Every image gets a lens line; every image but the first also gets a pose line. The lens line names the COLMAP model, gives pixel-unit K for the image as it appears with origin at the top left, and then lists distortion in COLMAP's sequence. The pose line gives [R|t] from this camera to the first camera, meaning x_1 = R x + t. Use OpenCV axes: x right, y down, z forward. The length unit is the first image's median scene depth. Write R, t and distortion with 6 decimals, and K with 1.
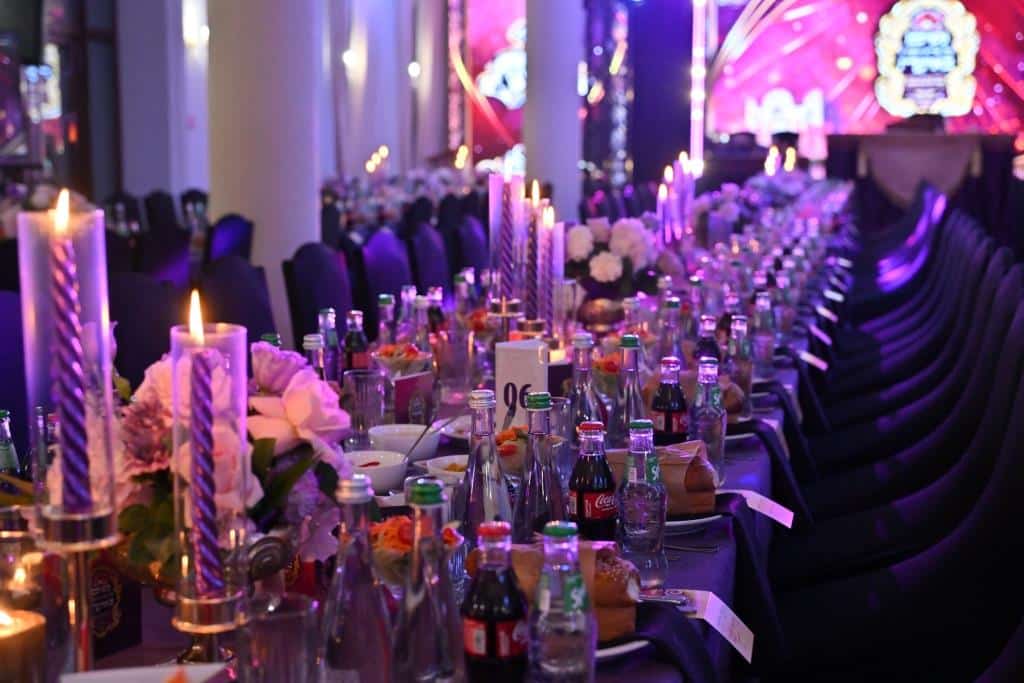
lens RADIAL K [[1515.5, 0, 512.0], [0, 1515.5, 341.5], [0, 0, 1]] dist [0.030435, -0.011410]
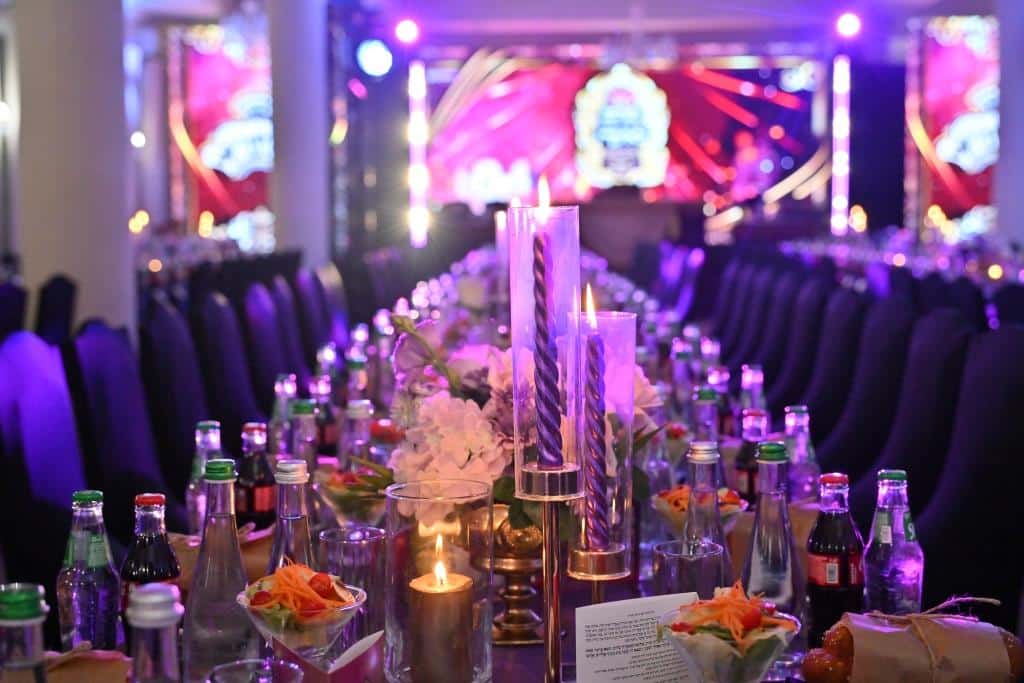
lens RADIAL K [[1480.8, 0, 512.0], [0, 1480.8, 341.5], [0, 0, 1]] dist [0.026946, -0.019798]
pose [[0.976449, -0.026833, 0.214072, -0.188468], [0.036616, 0.998452, -0.041862, 0.021106], [-0.212618, 0.048715, 0.975920, -0.030186]]
